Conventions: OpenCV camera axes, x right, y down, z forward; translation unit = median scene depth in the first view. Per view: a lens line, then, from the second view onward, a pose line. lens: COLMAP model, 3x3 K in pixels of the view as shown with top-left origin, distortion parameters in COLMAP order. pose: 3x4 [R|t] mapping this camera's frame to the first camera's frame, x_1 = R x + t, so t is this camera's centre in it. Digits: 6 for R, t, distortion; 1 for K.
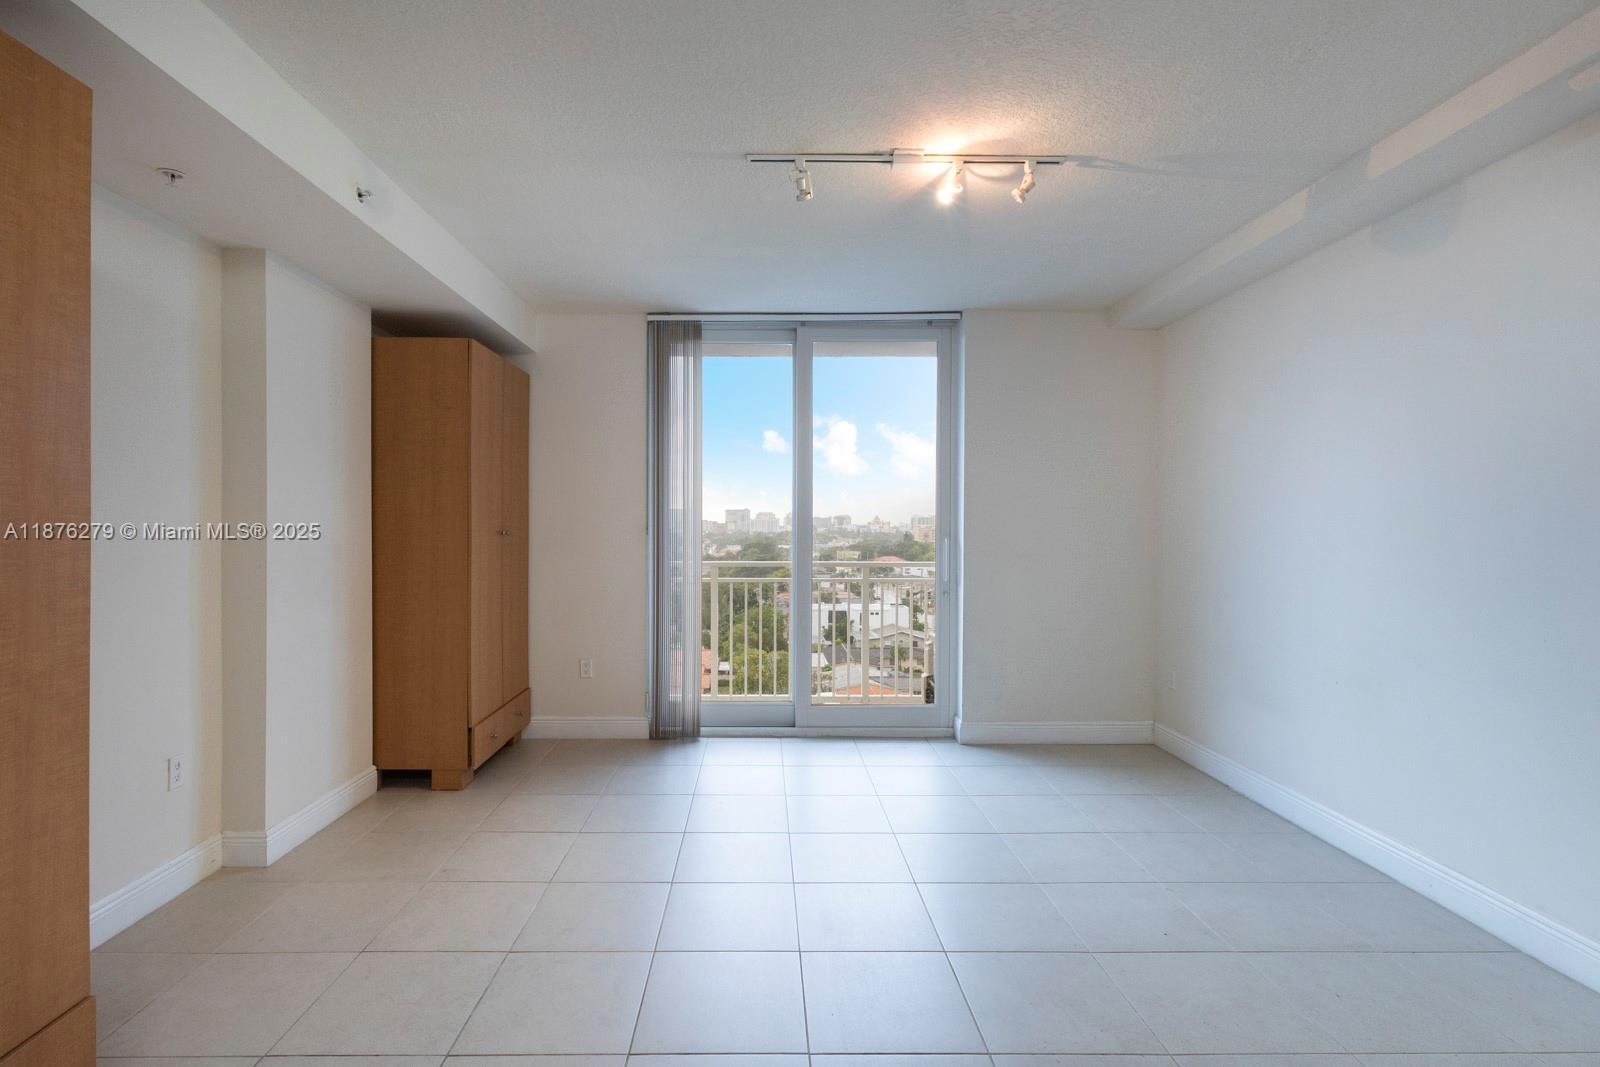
lens RADIAL K [[740.4, 0, 803.7], [0, 740.4, 527.9], [0, 0, 1]] dist [0.001808, 0.000848]
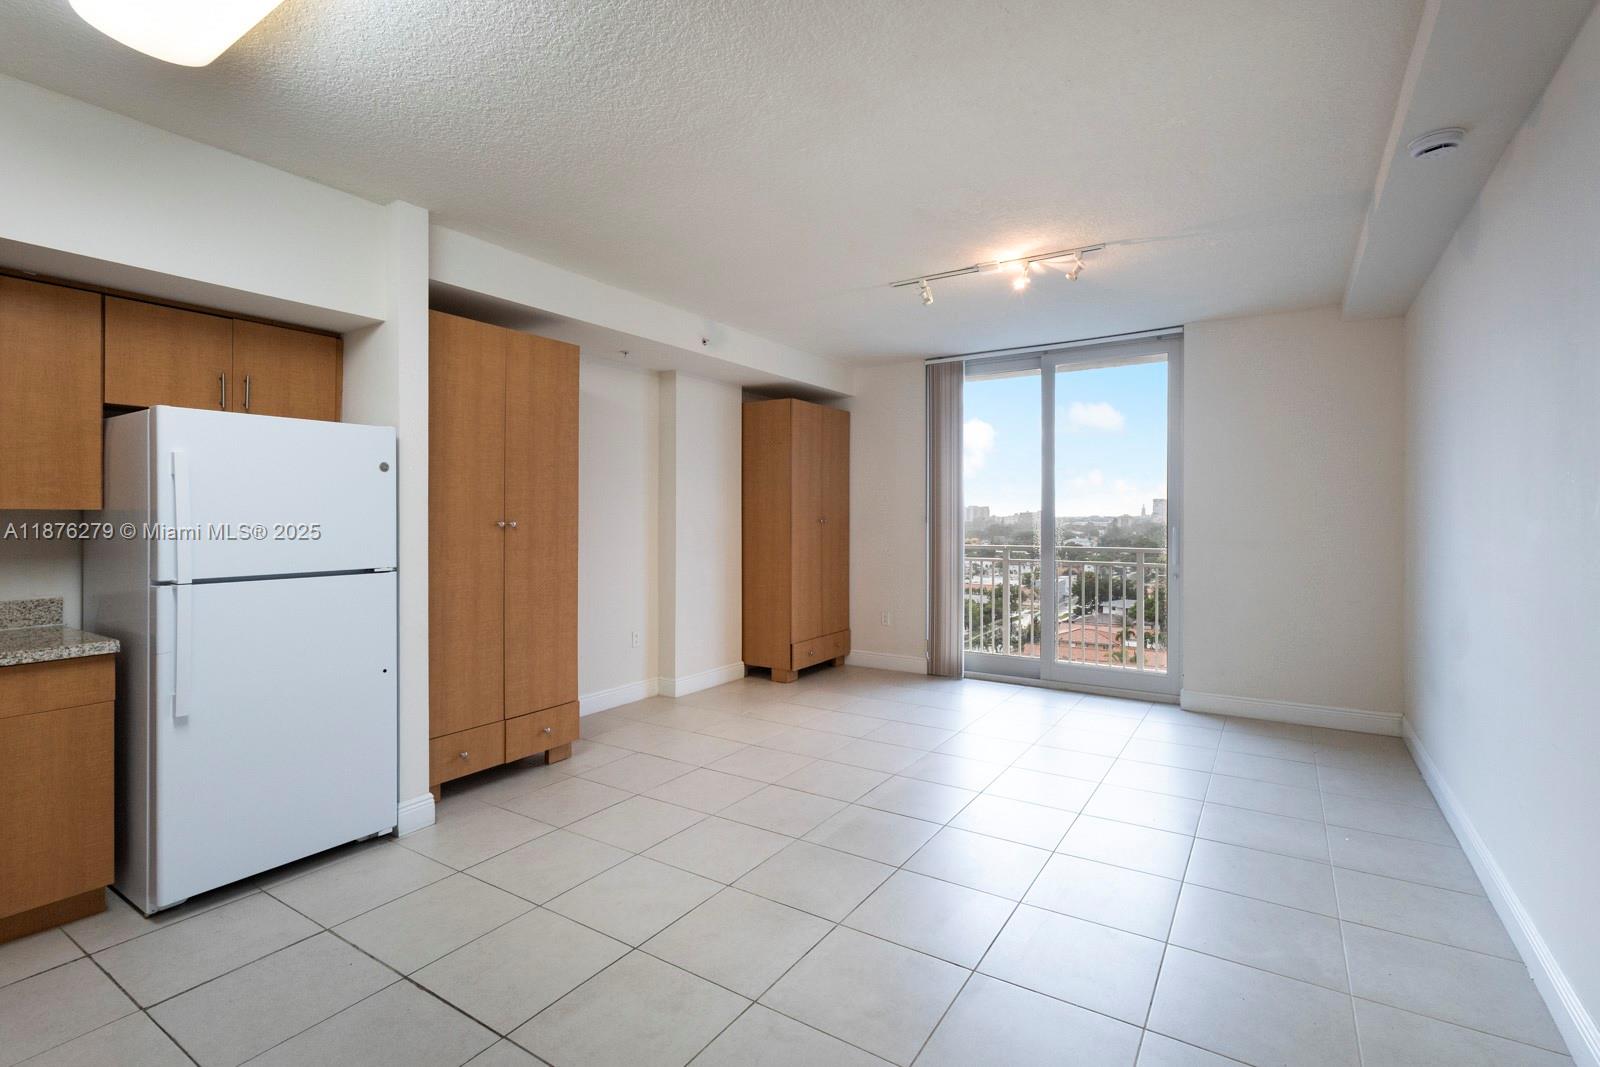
lens RADIAL K [[701.1, 0, 839.6], [0, 701.1, 516.6], [0, 0, 1]] dist [0.000934, 0.000373]
pose [[0.861004, -0.003058, -0.508589, 0.393062], [0.000344, 0.999985, -0.005431, 0.004707], [0.508598, 0.004502, 0.860992, -0.234590]]
